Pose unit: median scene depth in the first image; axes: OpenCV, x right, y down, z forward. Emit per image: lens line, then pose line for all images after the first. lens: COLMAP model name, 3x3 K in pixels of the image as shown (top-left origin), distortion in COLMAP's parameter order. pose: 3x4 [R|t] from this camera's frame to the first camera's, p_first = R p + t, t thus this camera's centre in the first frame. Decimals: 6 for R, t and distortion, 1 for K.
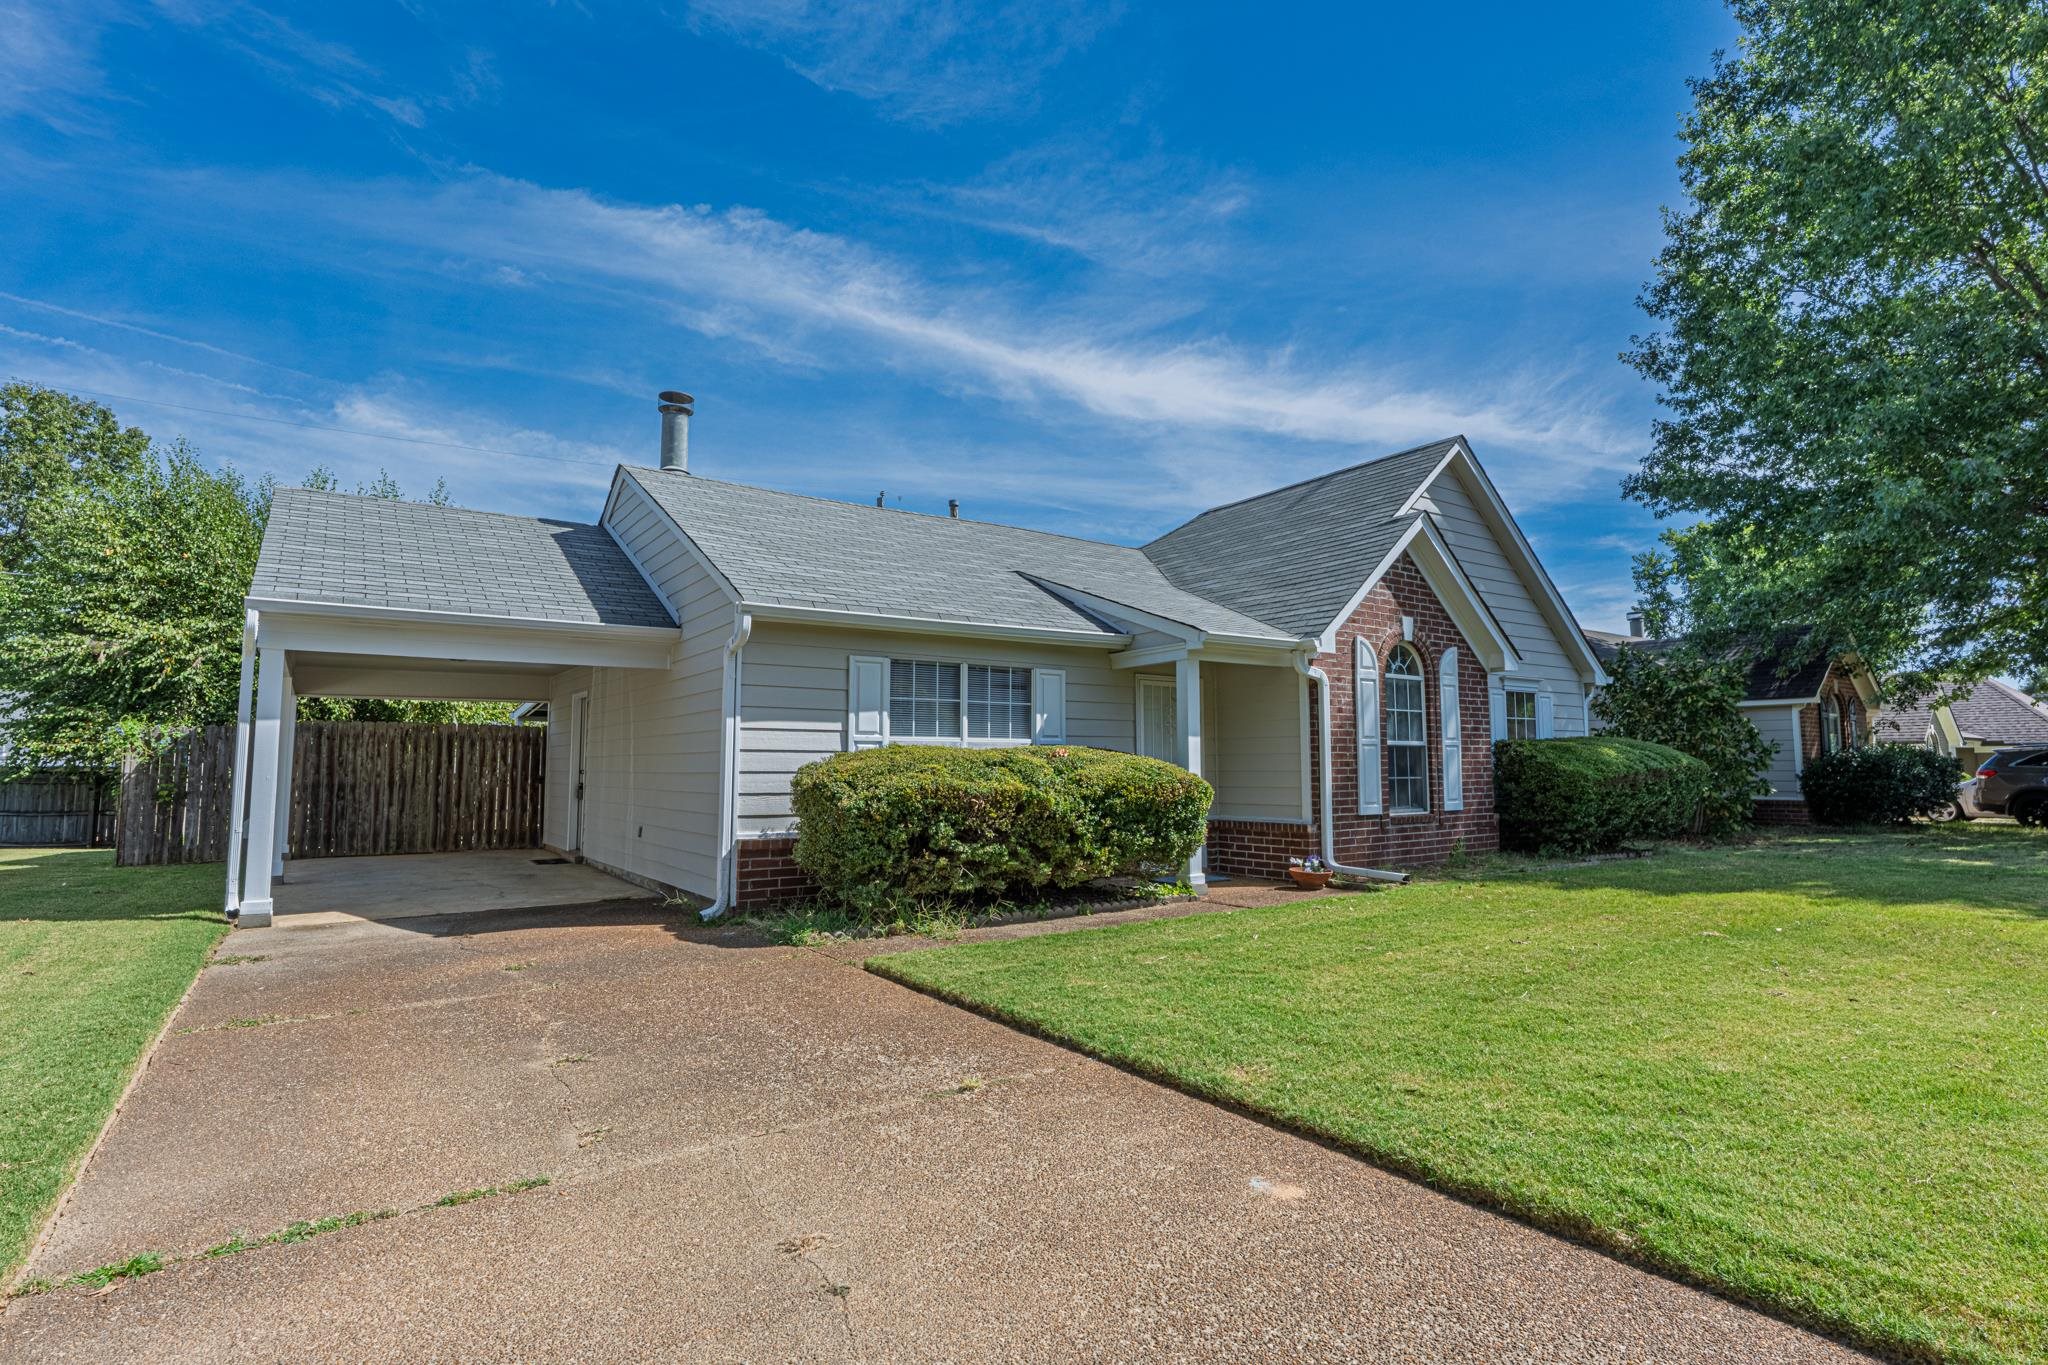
lens RADIAL K [[1011.2, 0, 1024.0], [0, 1011.2, 682.5], [0, 0, 1]] dist [0.000265, 0.000002]
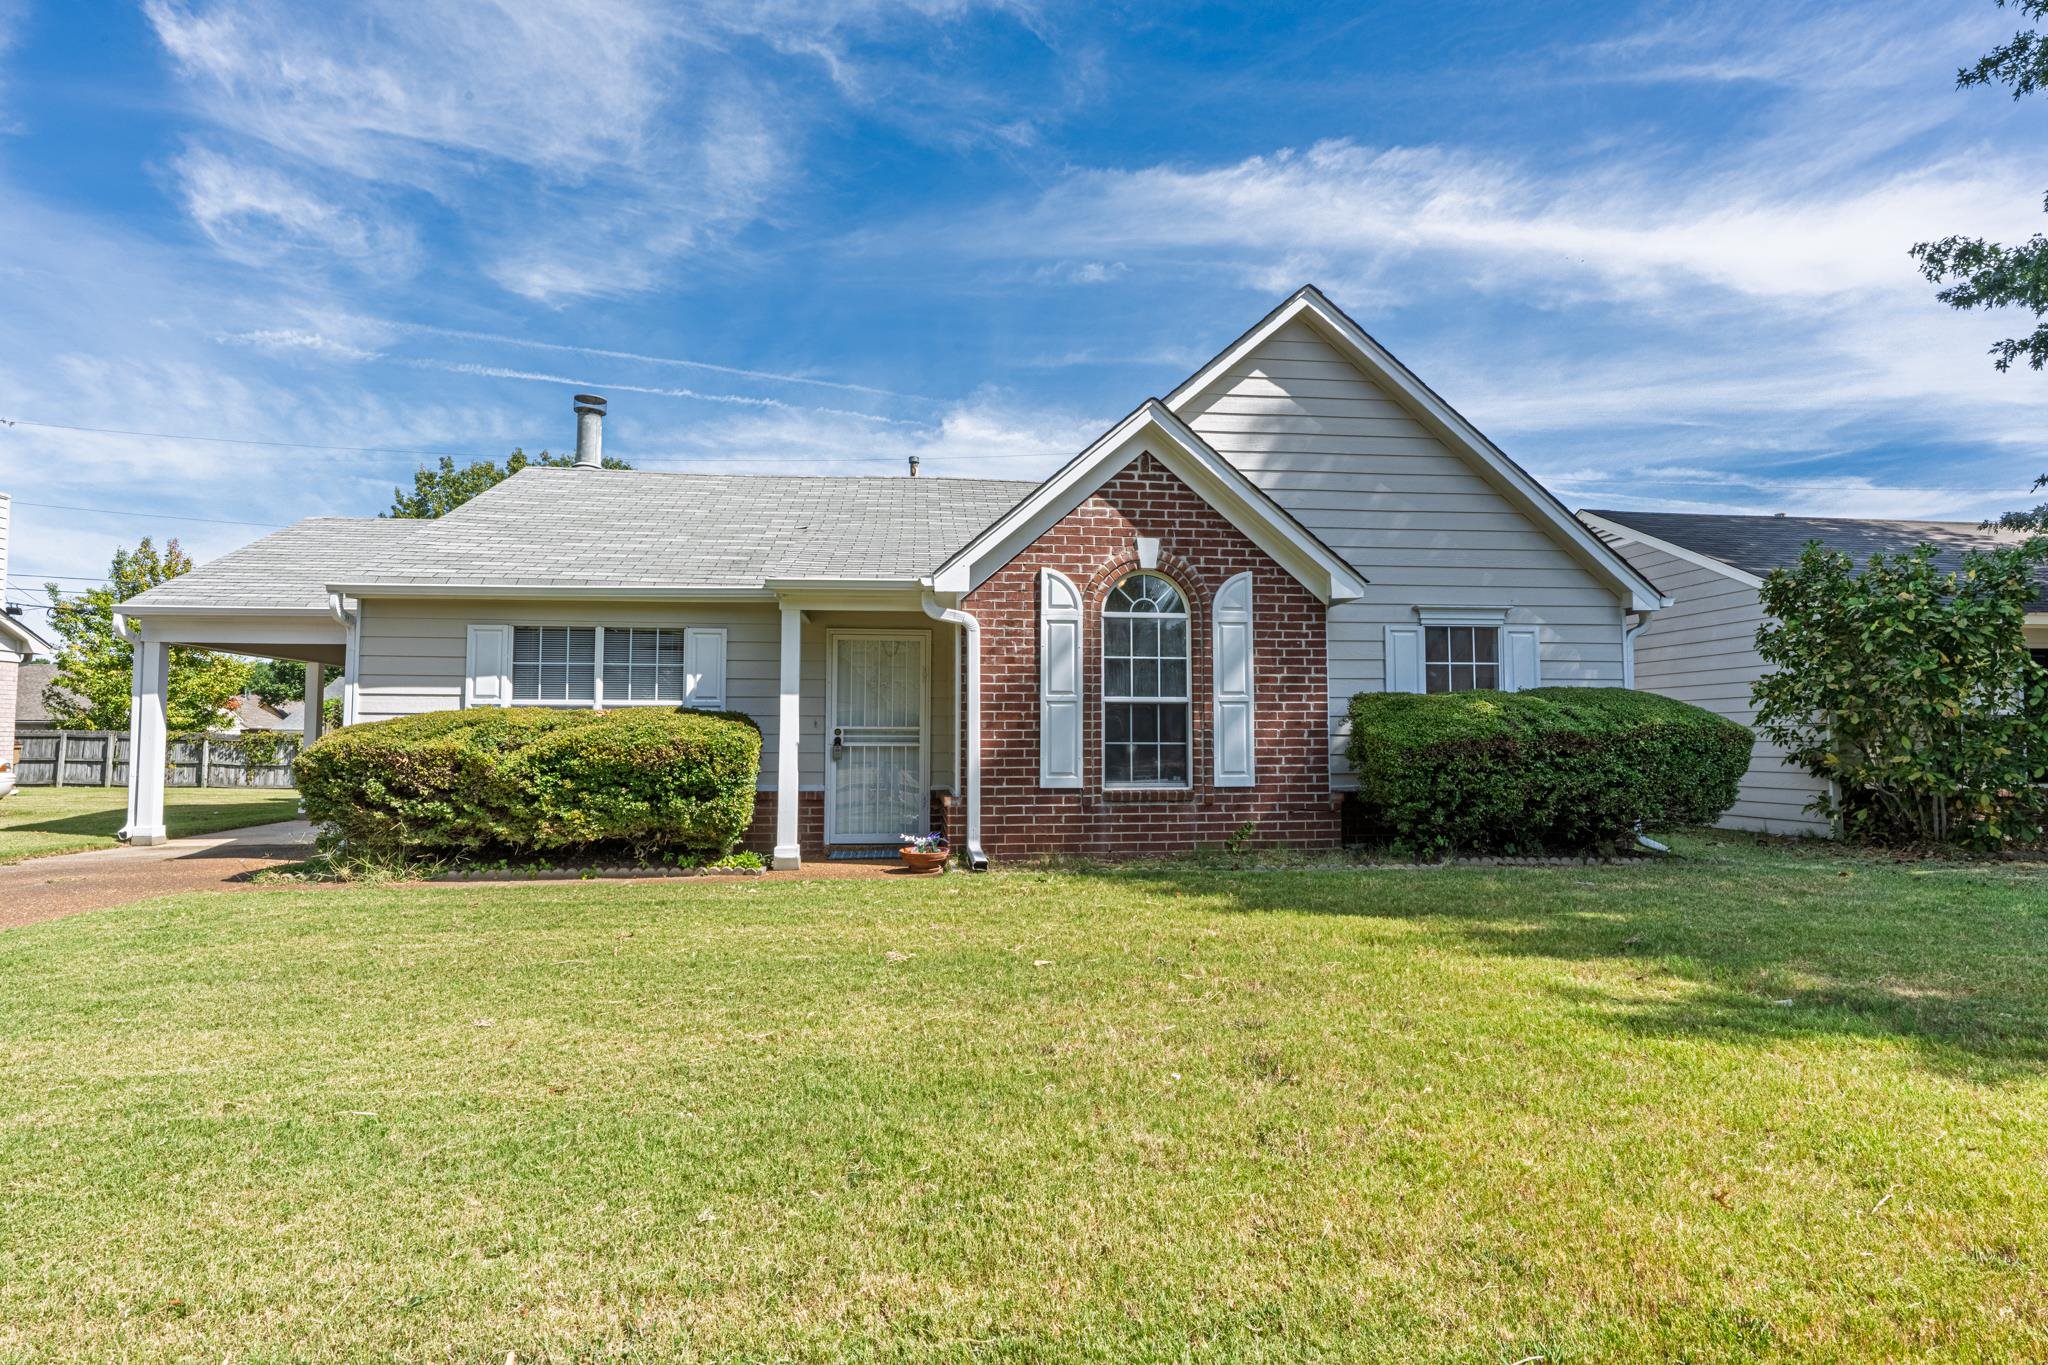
lens RADIAL K [[1043.4, 0, 1024.0], [0, 1043.4, 682.5], [0, 0, 1]] dist [0.000189, -0.000067]
pose [[0.876239, -0.024509, -0.481253, 0.723314], [0.037732, 0.999129, 0.017816, 0.030575], [0.480397, -0.033770, 0.876401, 0.258046]]
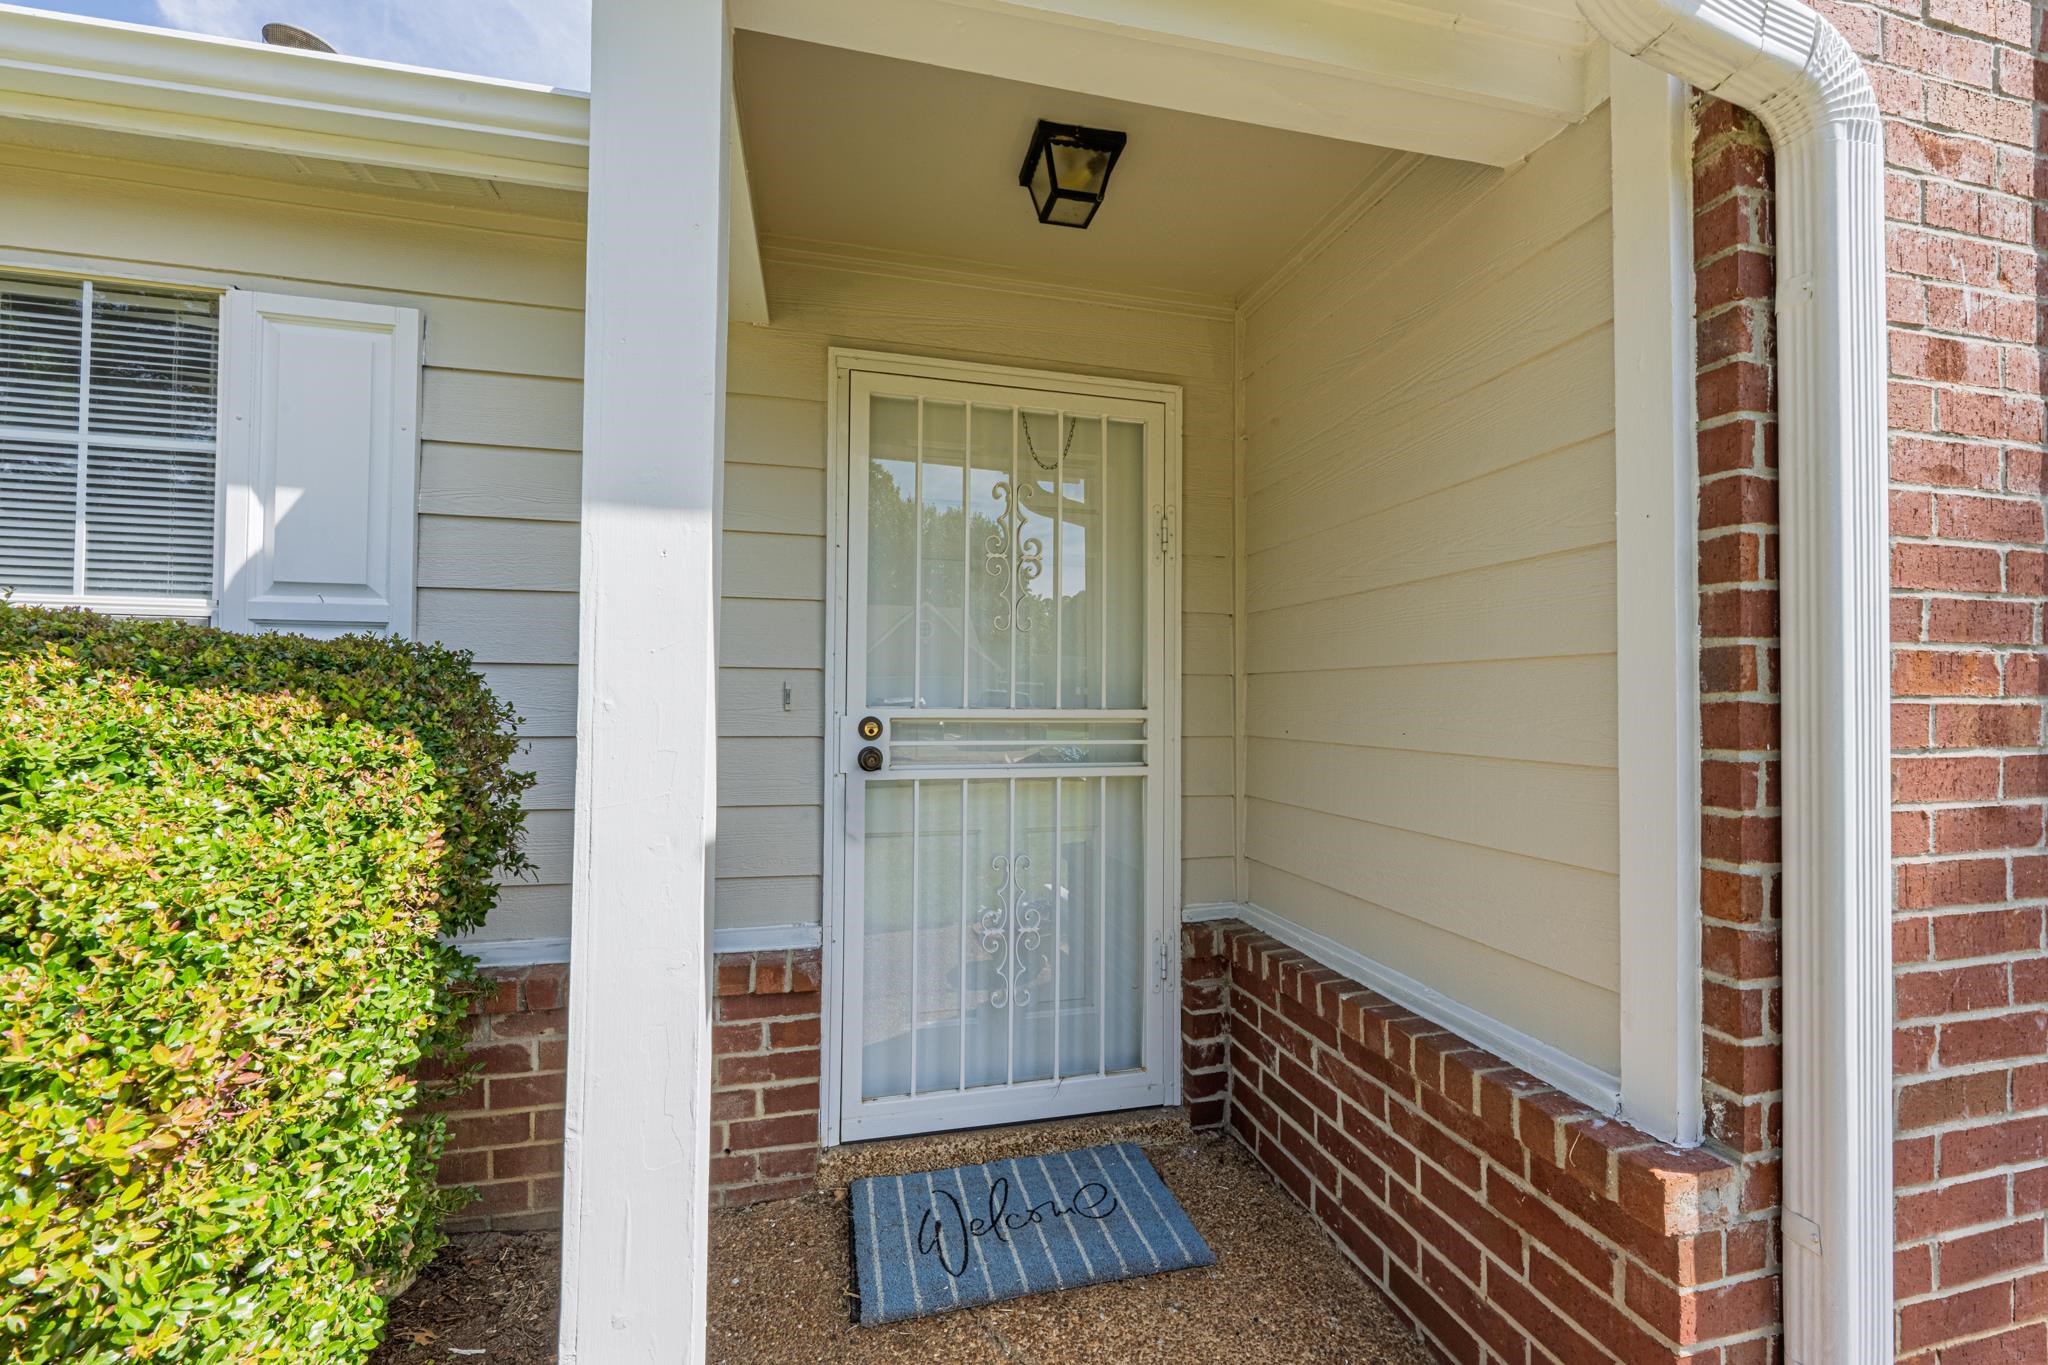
lens RADIAL K [[805.9, 0, 1024.0], [0, 805.9, 682.5], [0, 0, 1]] dist [0.000200, 0.000050]
pose [[0.928708, 0.000423, -0.370813, 0.229724], [0.021015, 0.998332, 0.053772, 0.064590], [0.370217, -0.057731, 0.927150, 0.832351]]
